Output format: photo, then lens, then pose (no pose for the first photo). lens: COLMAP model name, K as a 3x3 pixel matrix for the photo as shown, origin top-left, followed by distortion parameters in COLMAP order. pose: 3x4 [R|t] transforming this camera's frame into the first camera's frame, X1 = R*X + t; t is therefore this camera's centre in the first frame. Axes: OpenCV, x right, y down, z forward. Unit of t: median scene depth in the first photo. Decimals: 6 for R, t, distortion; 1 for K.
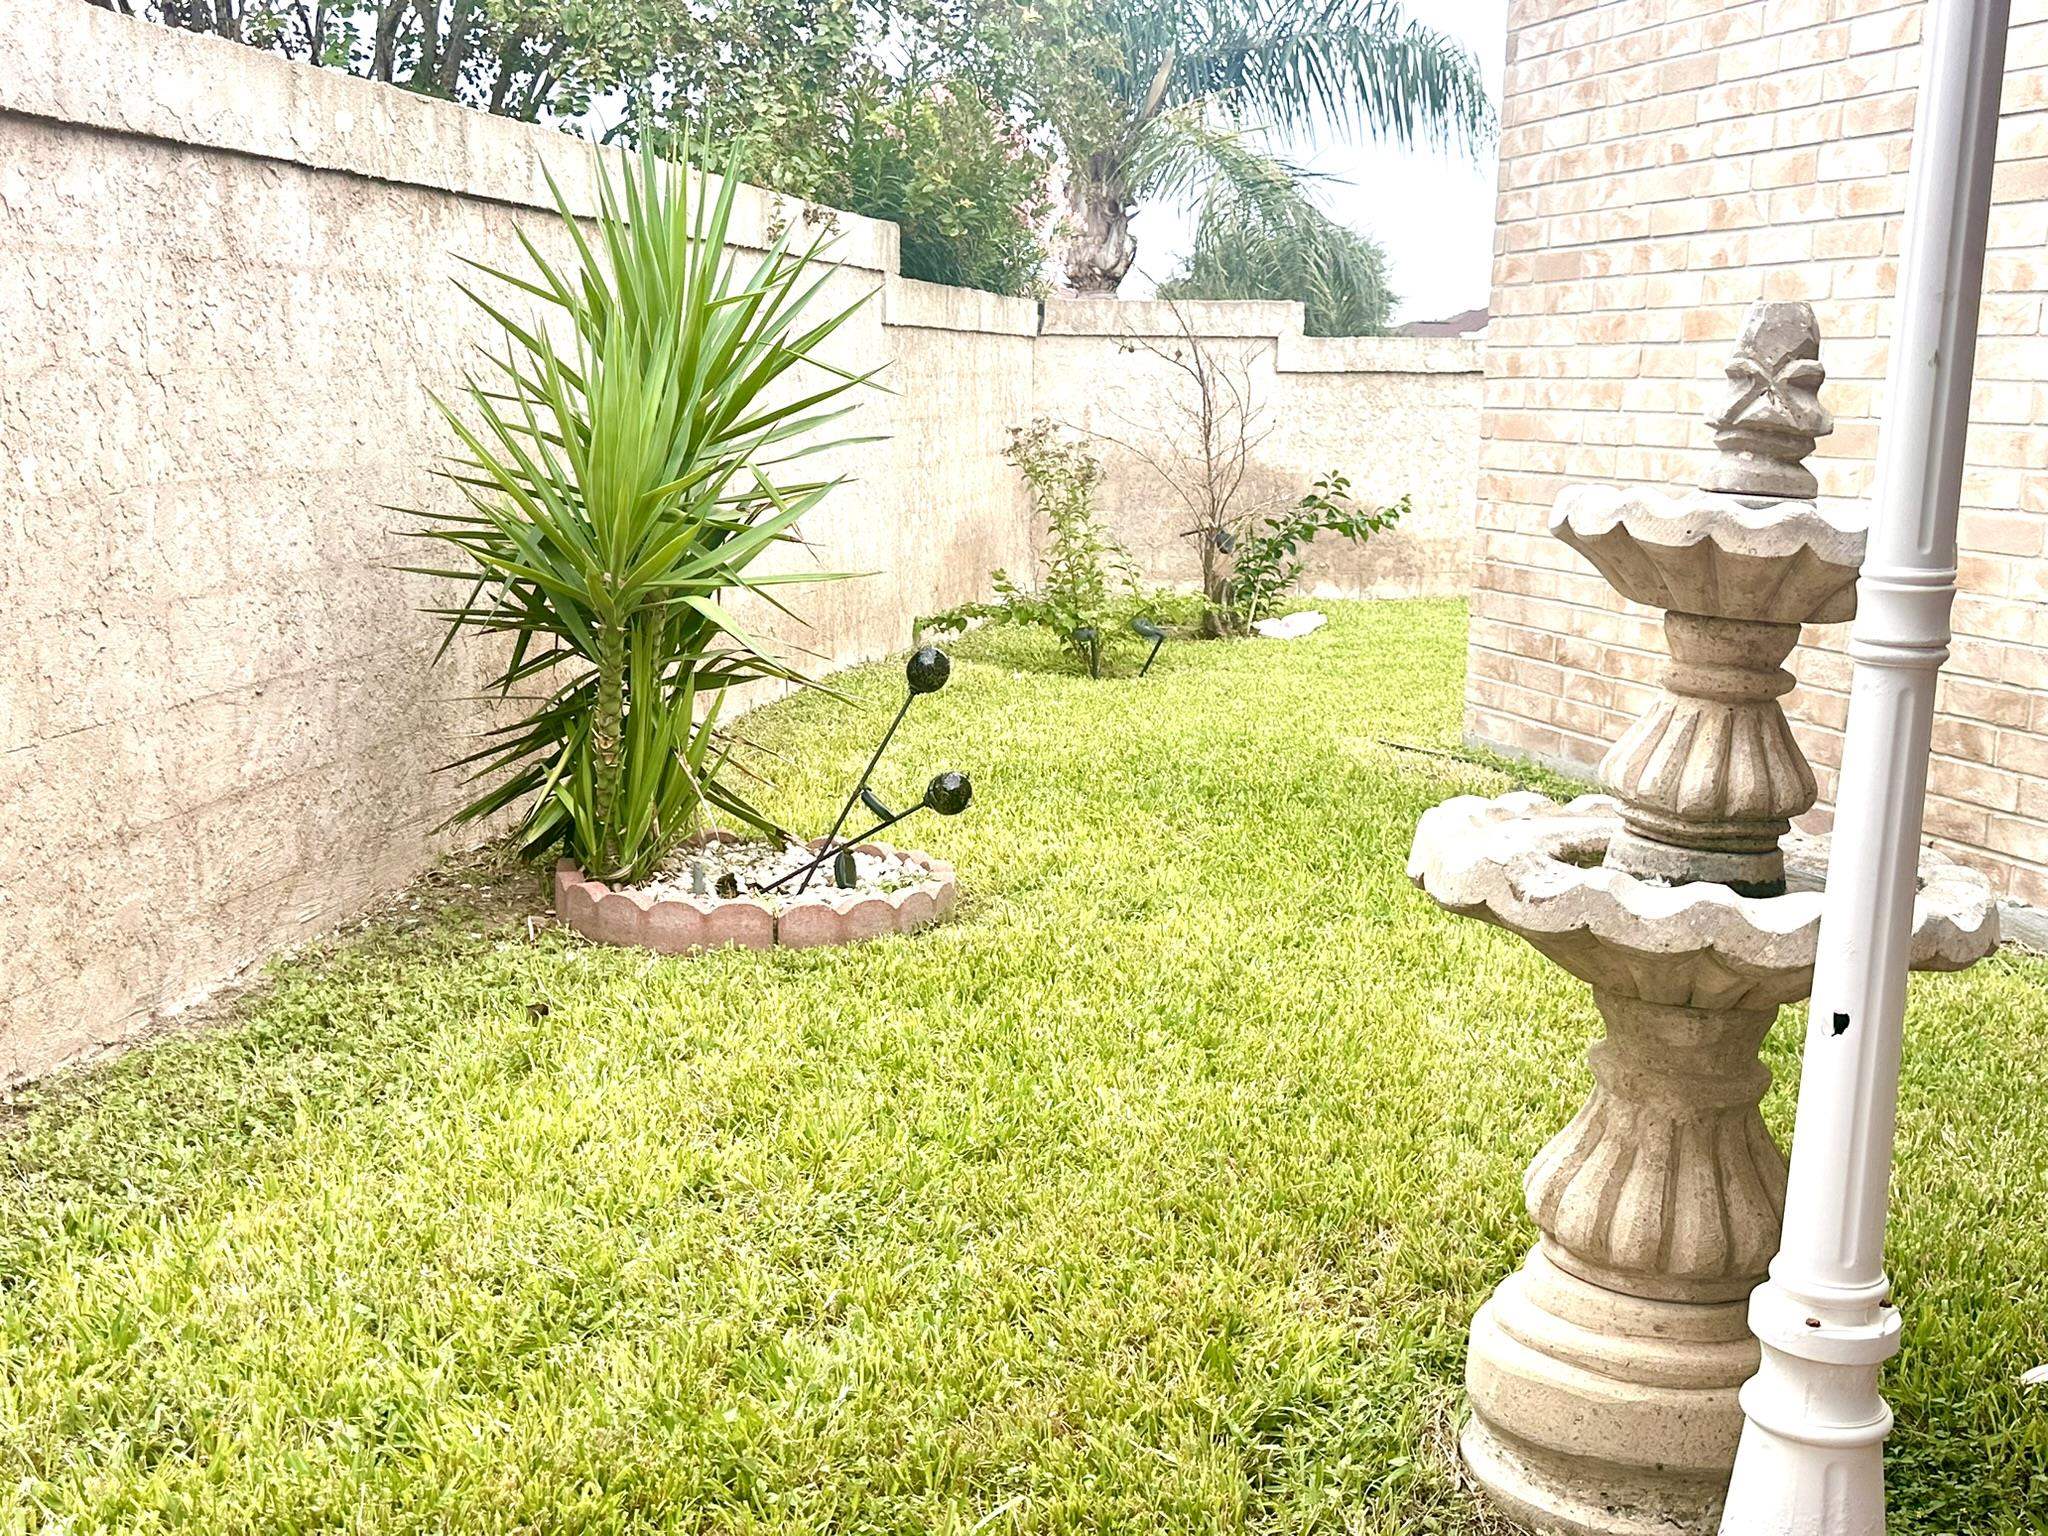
lens RADIAL K [[2199.7, 0, 1028.6], [0, 2199.7, 775.8], [0, 0, 1]] dist [0.046696, 0.000000]
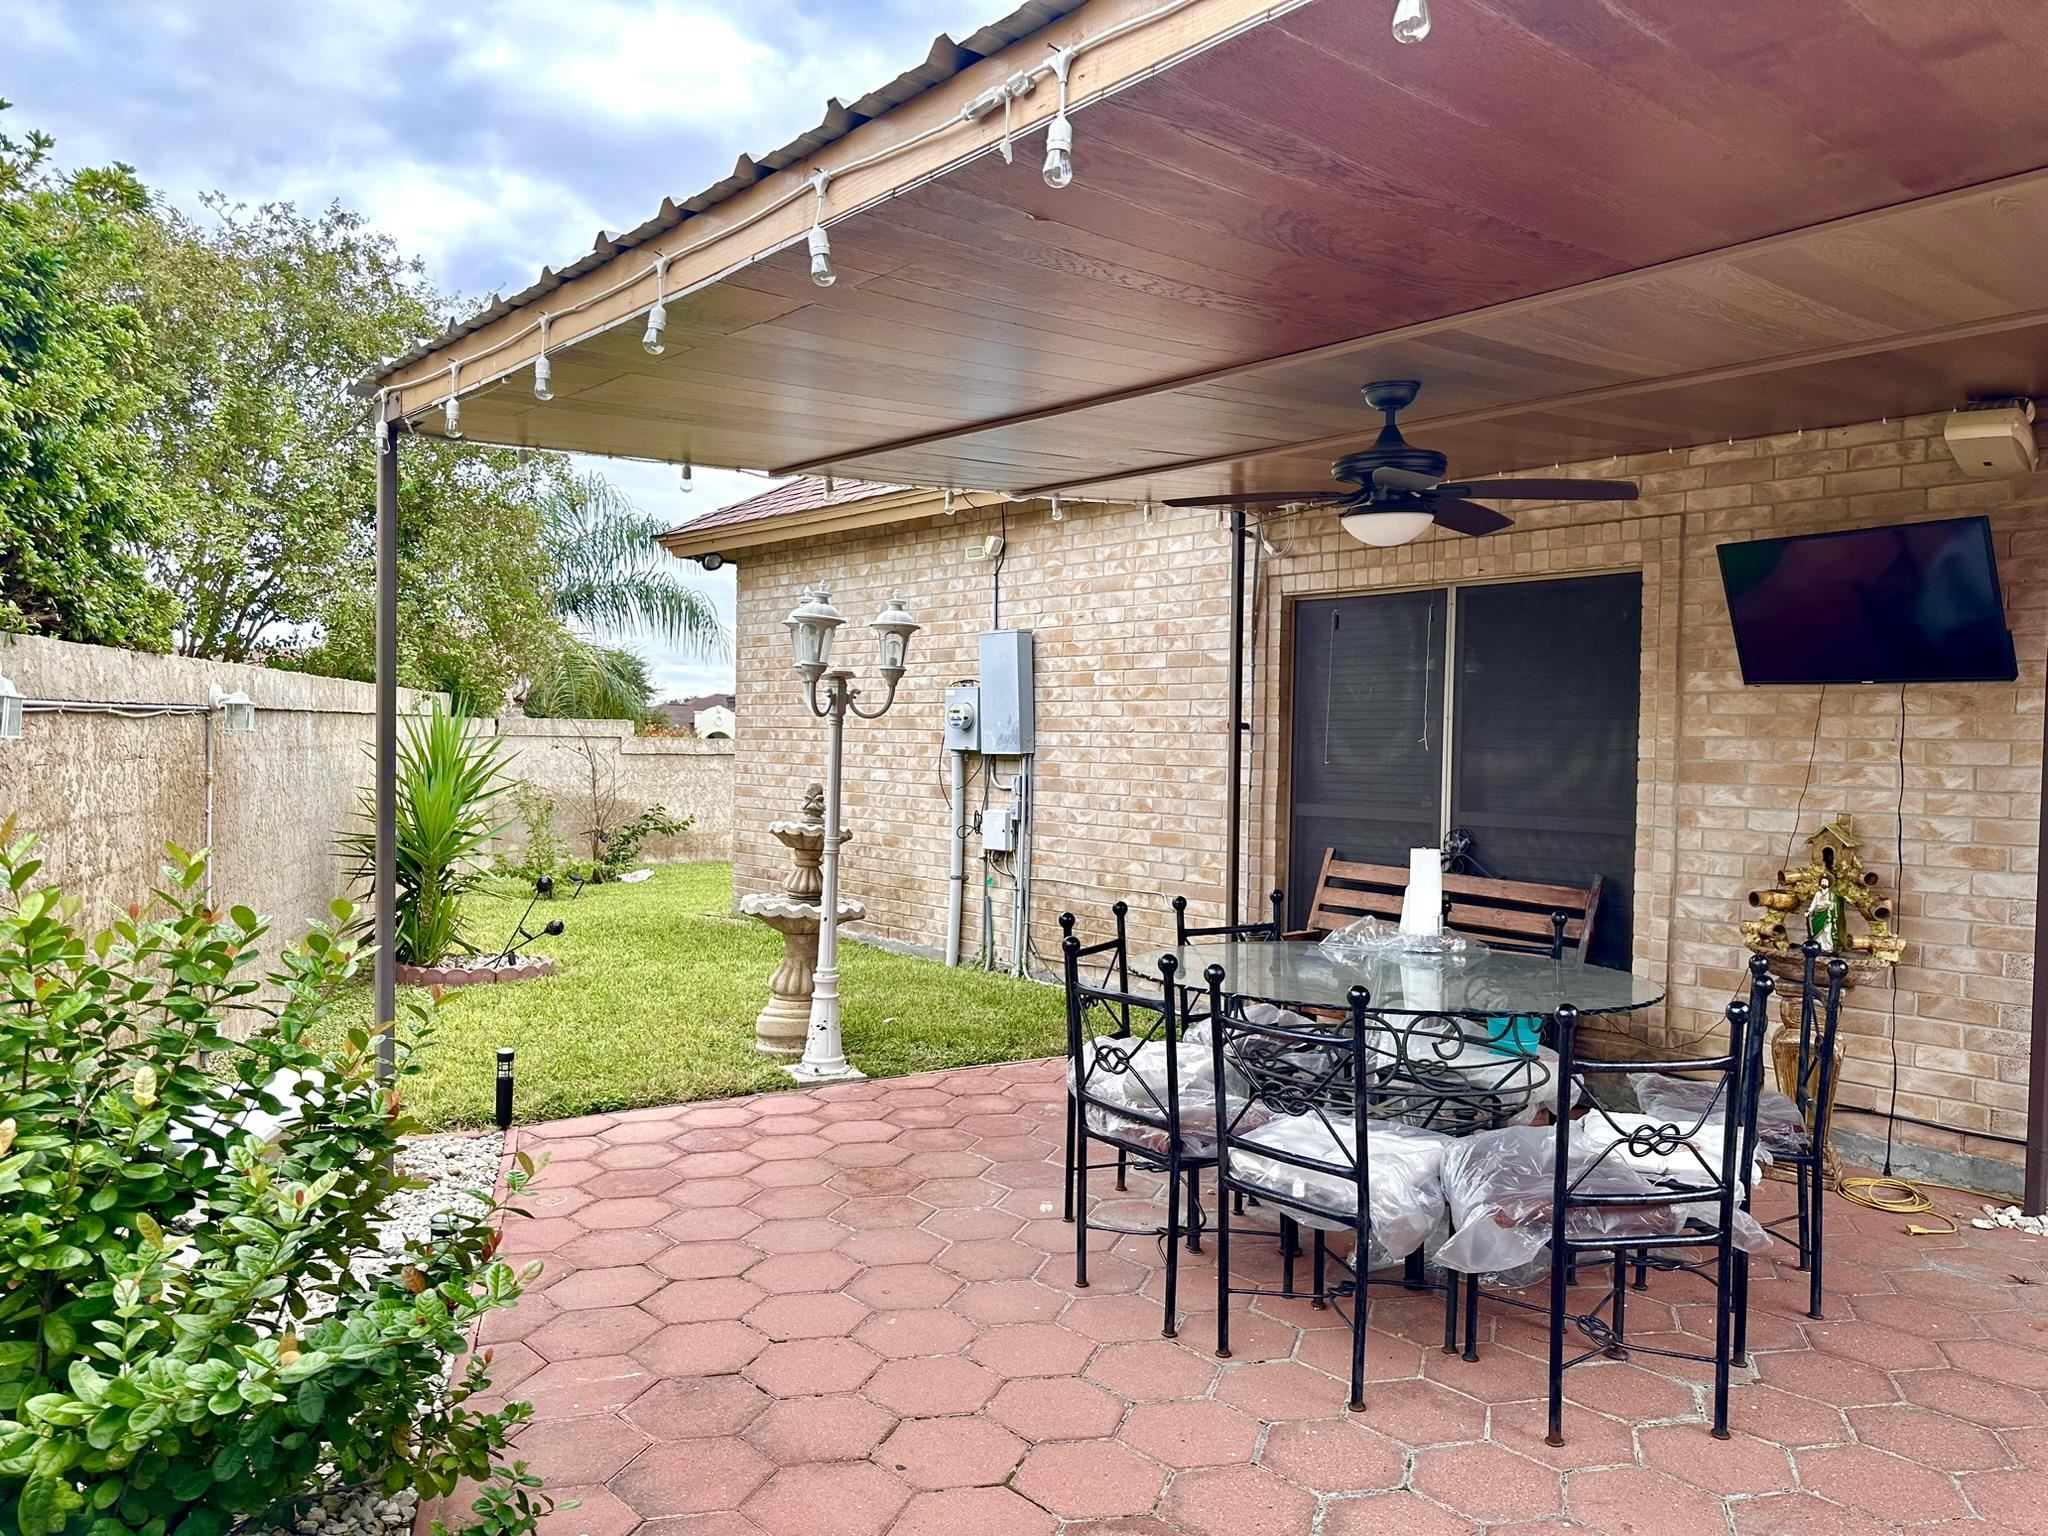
lens RADIAL K [[1443.8, 0, 1030.1], [0, 1443.8, 772.6], [0, 0, 1]] dist [0.036518, -0.035963]
pose [[0.911737, -0.003263, 0.410762, -0.227557], [0.063971, 0.988896, -0.134136, 0.092931], [-0.405763, 0.148573, 0.901822, -0.881876]]
